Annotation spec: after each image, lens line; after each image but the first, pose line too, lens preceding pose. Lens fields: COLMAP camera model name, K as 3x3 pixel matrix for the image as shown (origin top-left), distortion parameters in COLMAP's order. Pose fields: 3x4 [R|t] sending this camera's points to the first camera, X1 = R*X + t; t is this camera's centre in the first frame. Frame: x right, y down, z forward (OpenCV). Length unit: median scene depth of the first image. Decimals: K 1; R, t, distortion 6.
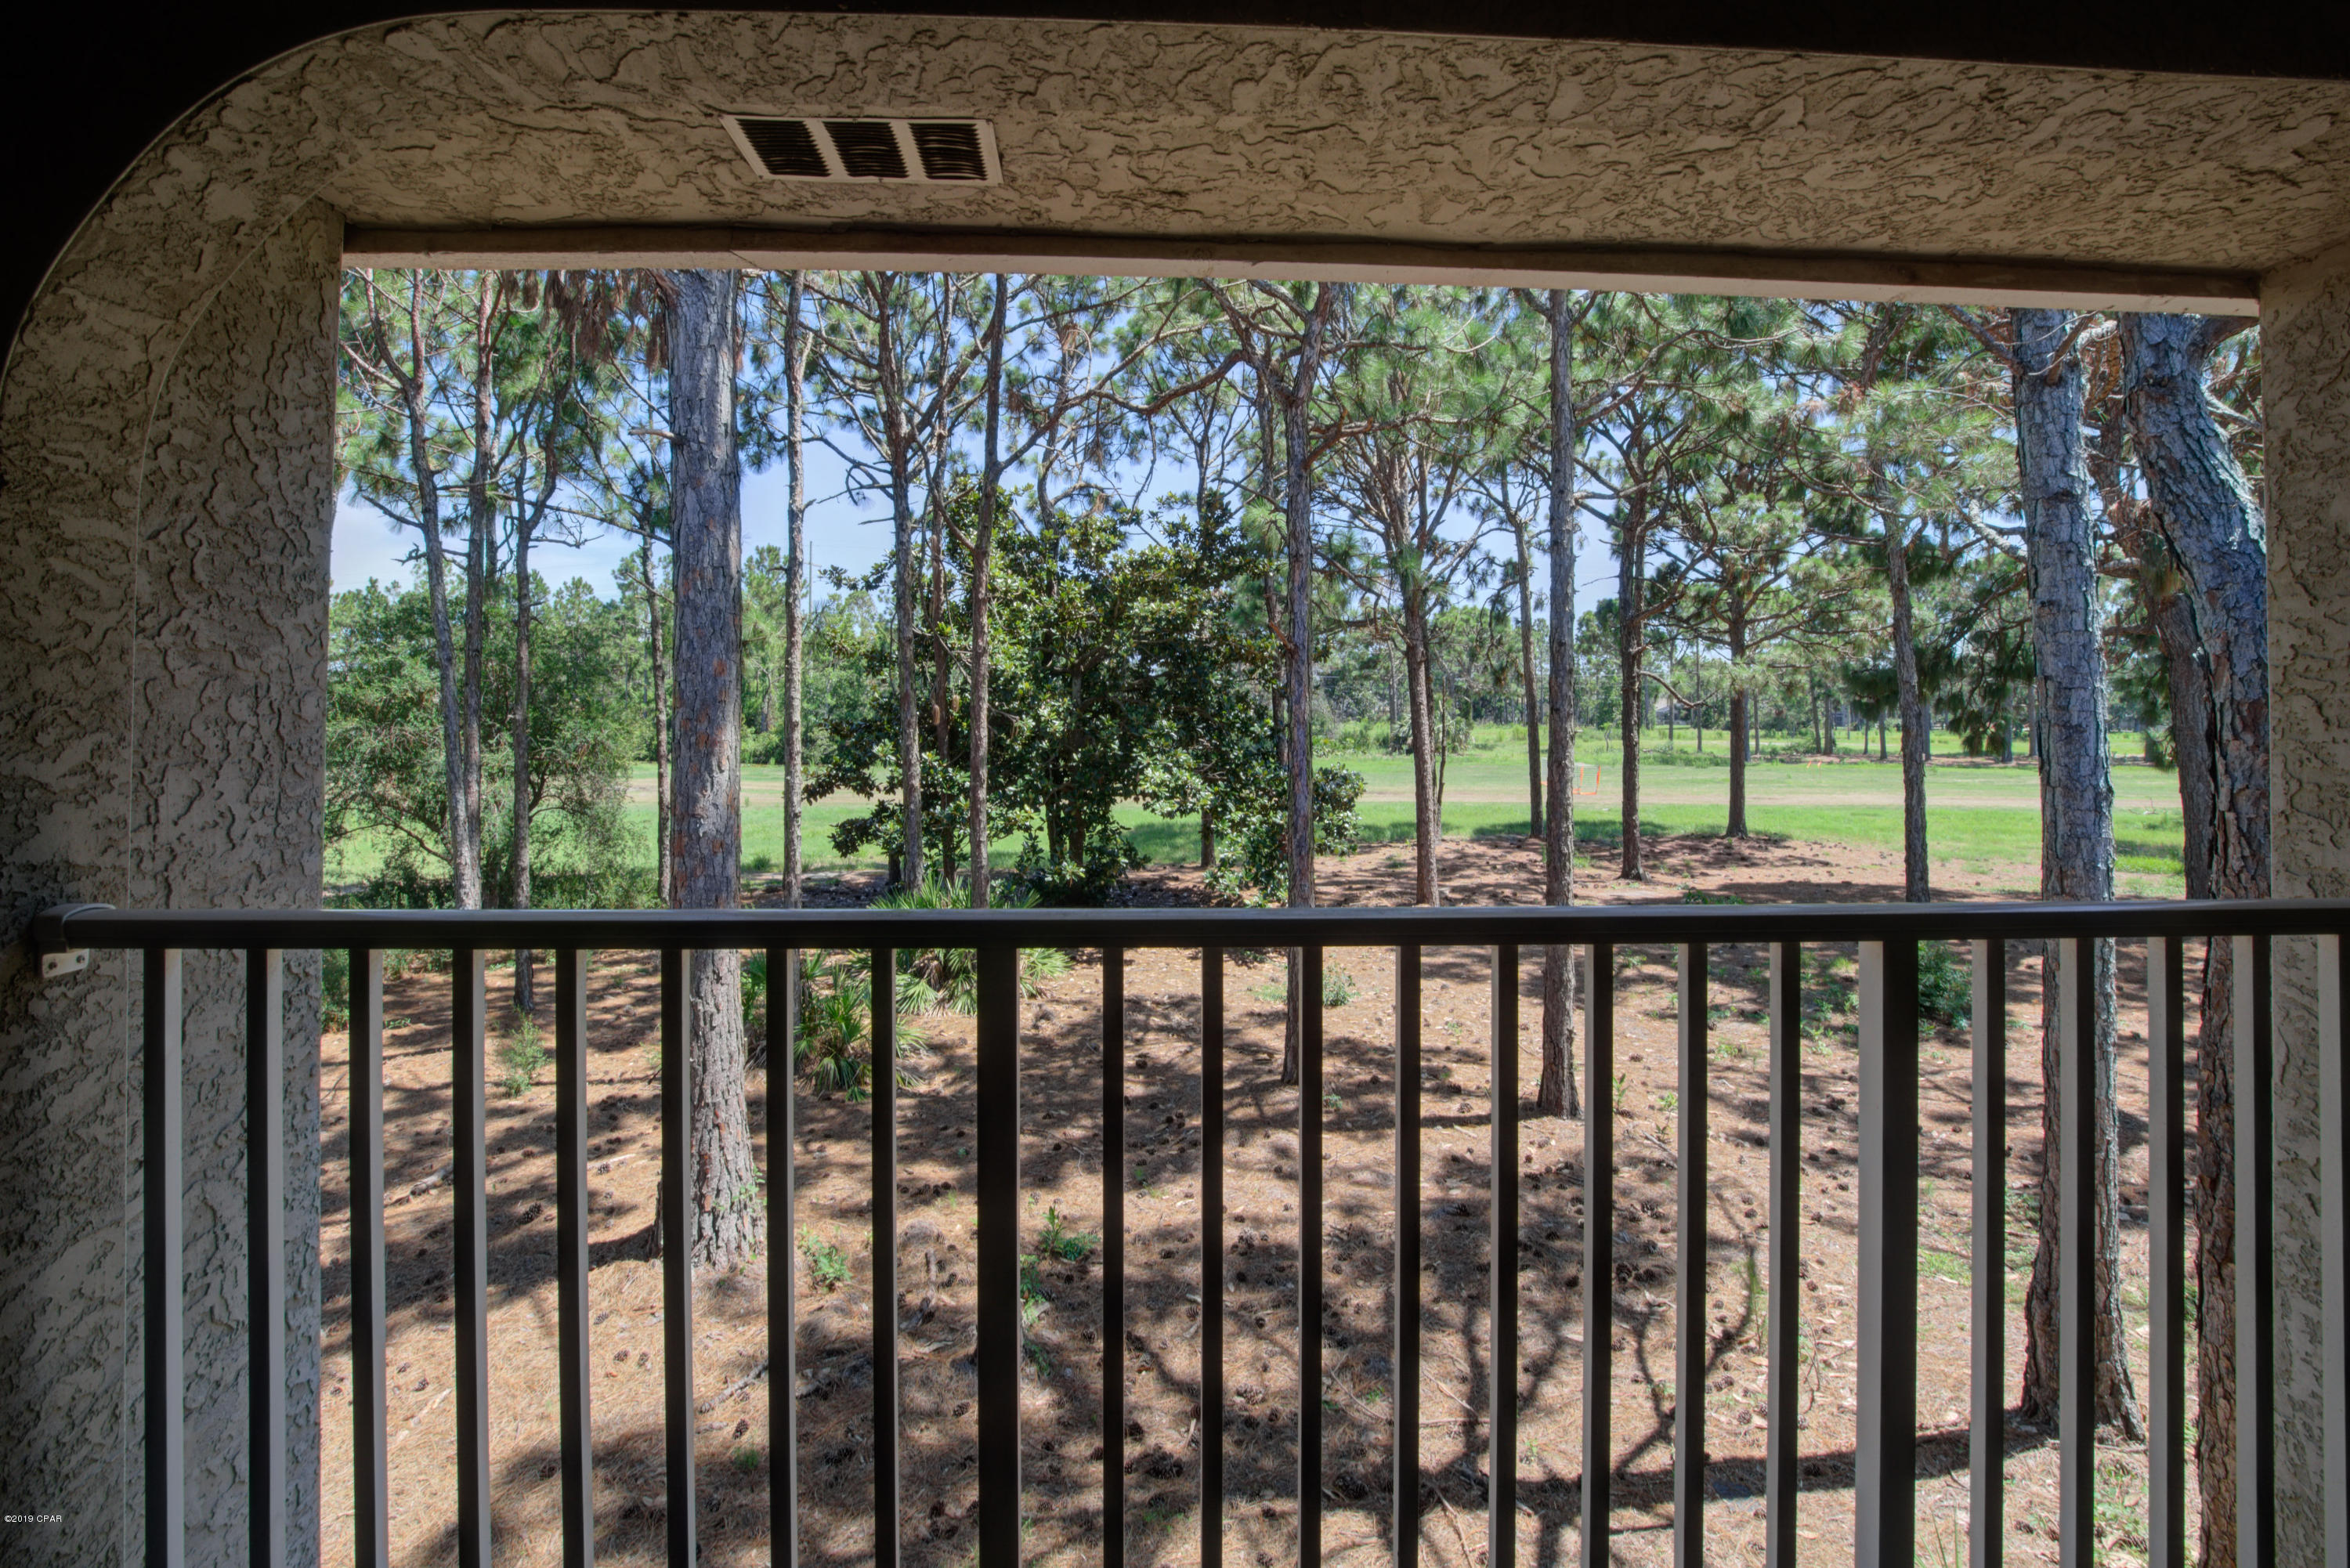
lens RADIAL K [[1128.1, 0, 1166.4], [0, 1128.1, 688.7], [0, 0, 1]] dist [-0.001715, 0.000116]
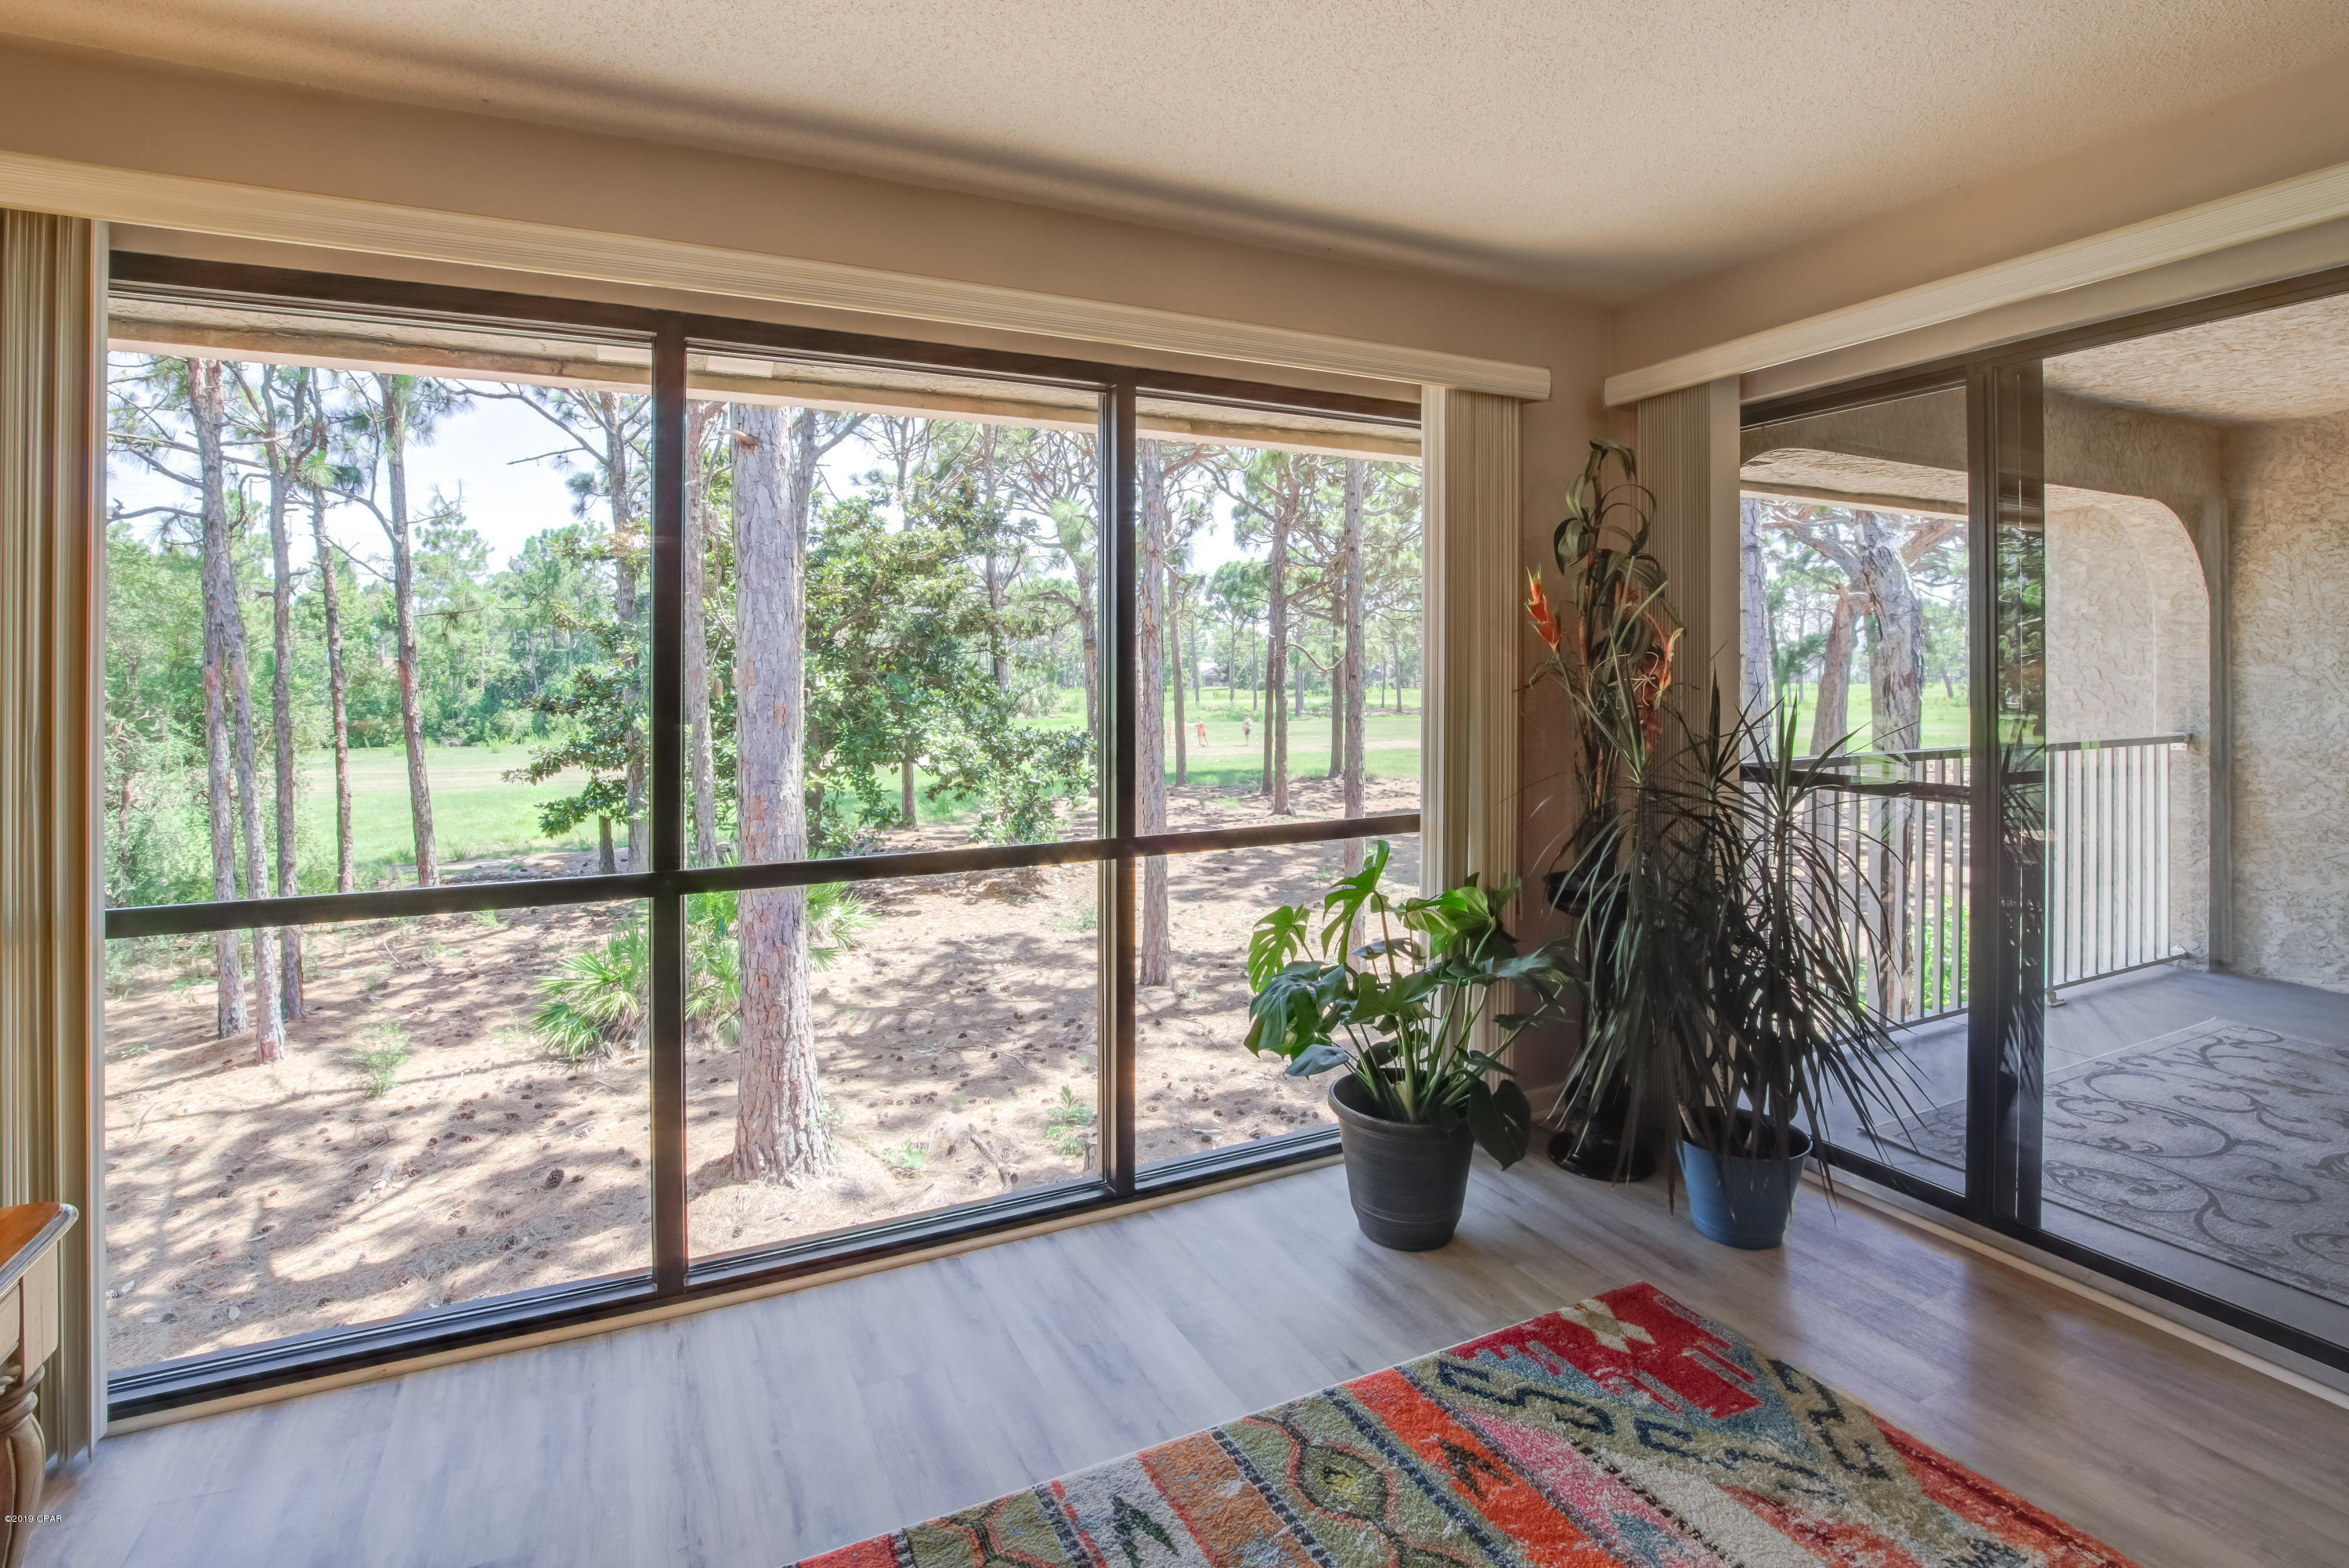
lens RADIAL K [[1109.4, 0, 1180.4], [0, 1109.4, 665.4], [0, 0, 1]] dist [-0.001596, 0.000049]
pose [[0.913809, -0.009836, 0.406026, -0.240517], [0.006082, 0.999926, 0.010533, -0.005372], [-0.406100, -0.007156, 0.913801, -0.079456]]
